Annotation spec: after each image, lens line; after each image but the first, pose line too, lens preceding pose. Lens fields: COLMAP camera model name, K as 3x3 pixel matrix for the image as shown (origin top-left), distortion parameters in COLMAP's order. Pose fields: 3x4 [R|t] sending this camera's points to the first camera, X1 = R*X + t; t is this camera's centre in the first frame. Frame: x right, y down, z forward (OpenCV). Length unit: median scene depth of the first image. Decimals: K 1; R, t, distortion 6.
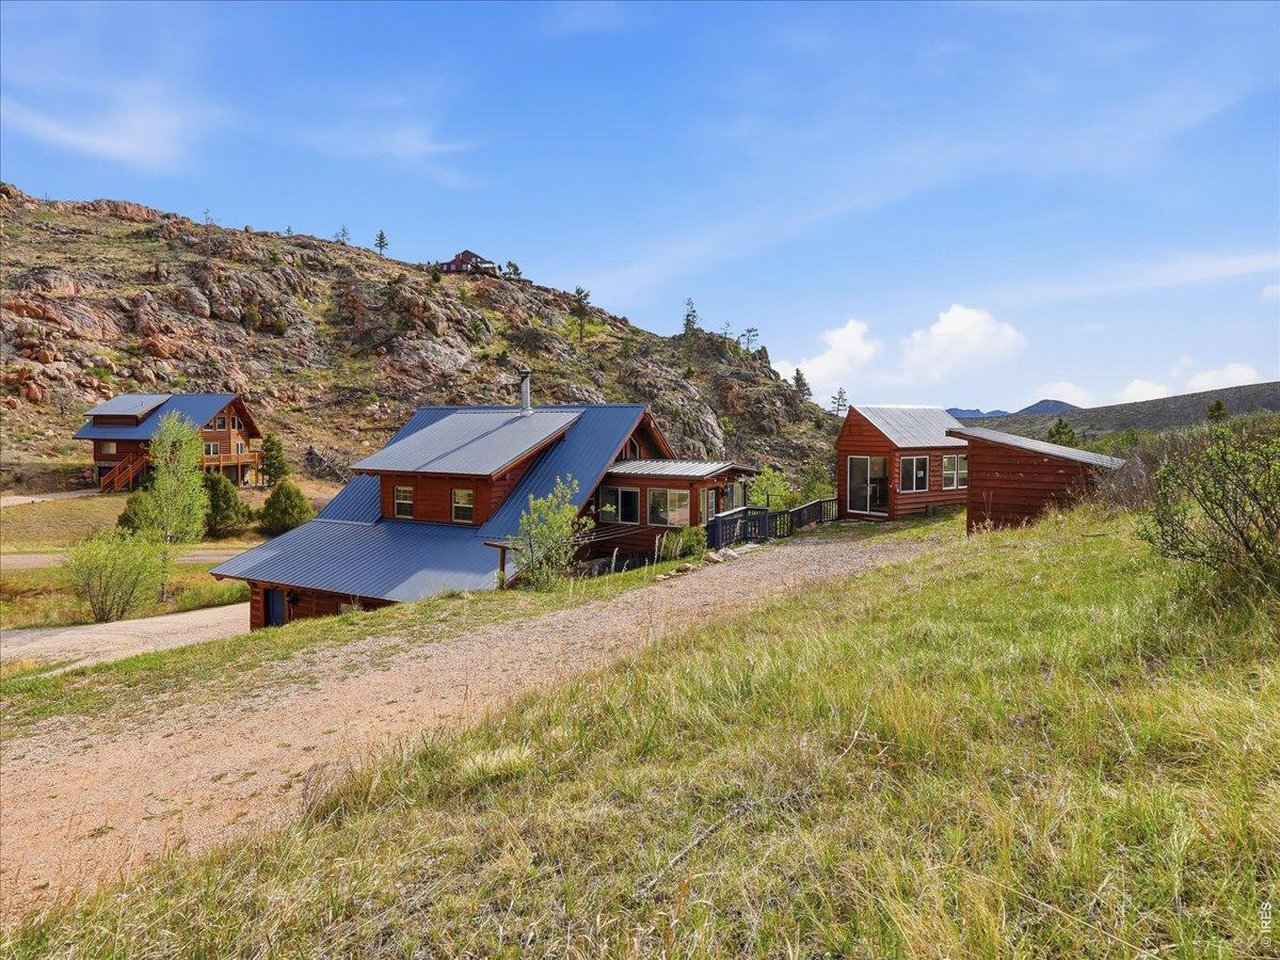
lens RADIAL K [[795.9, 0, 640.0], [0, 795.9, 480.0], [0, 0, 1]] dist [-0.000615, 0.000029]
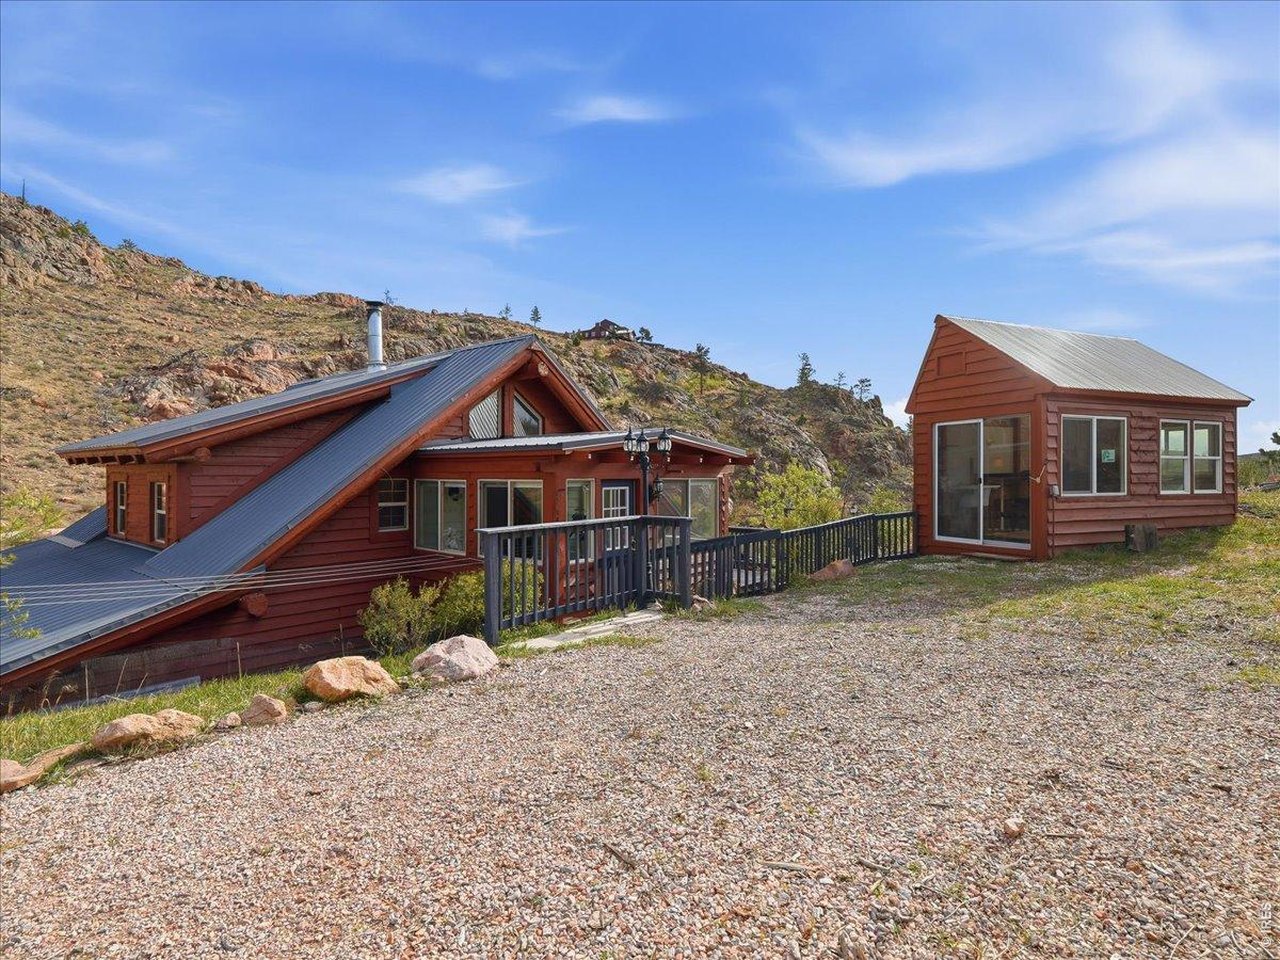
lens RADIAL K [[662.4, 0, 640.3], [0, 662.4, 485.6], [0, 0, 1]] dist [-0.003291, 0.000745]
pose [[0.979721, 0.001256, -0.200365, 0.031594], [-0.012634, 0.998378, -0.055520, 0.005979], [0.199970, 0.056926, 0.978147, 0.108512]]
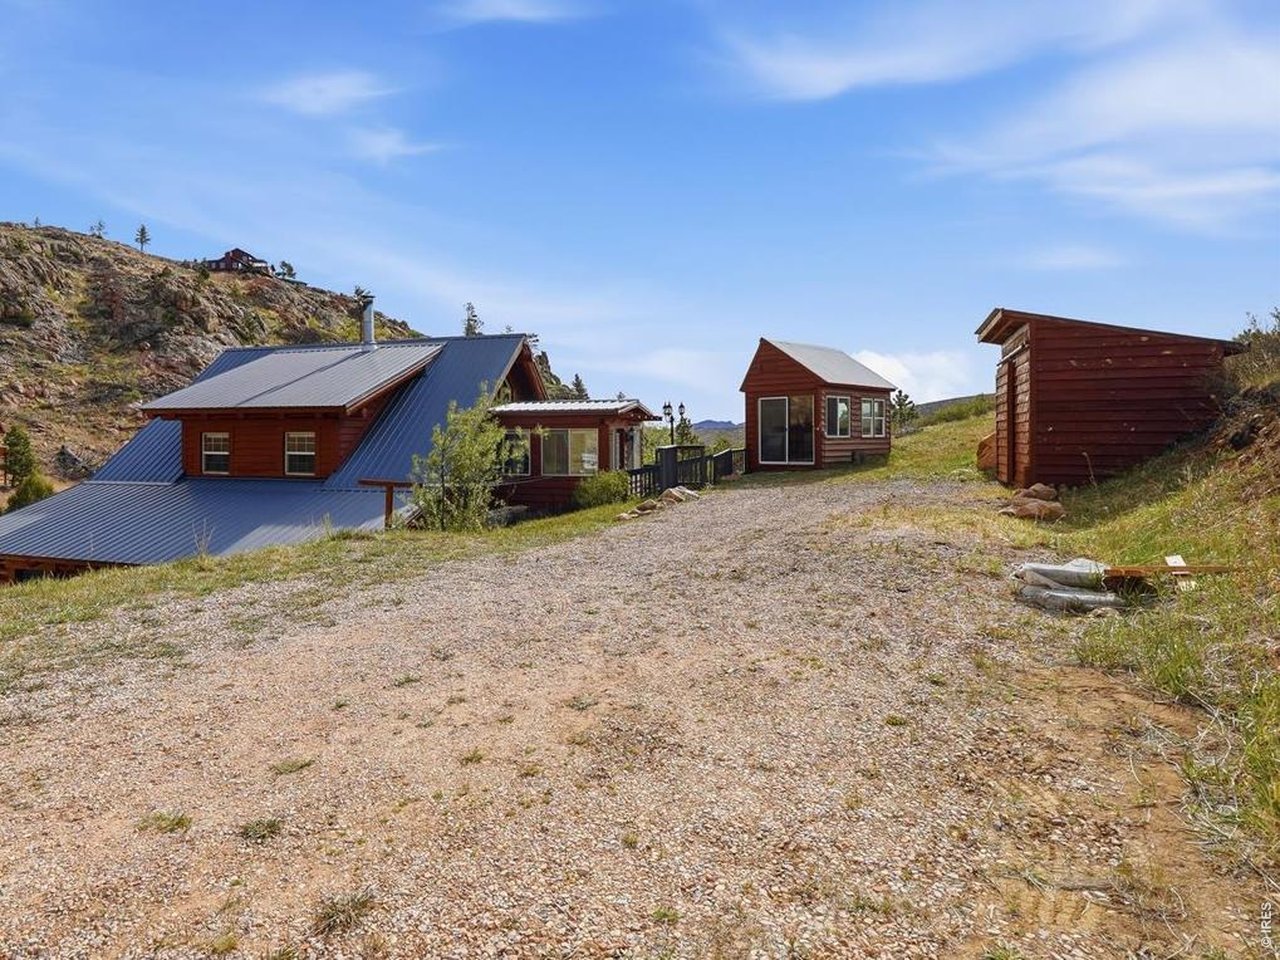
lens RADIAL K [[778.9, 0, 529.3], [0, 778.9, 462.4], [0, 0, 1]] dist [-0.006090, 0.000392]
pose [[0.988121, -0.009864, 0.153364, -0.020916], [0.015836, 0.999161, -0.037768, 0.012506], [-0.152863, 0.039748, 0.987448, 0.040538]]
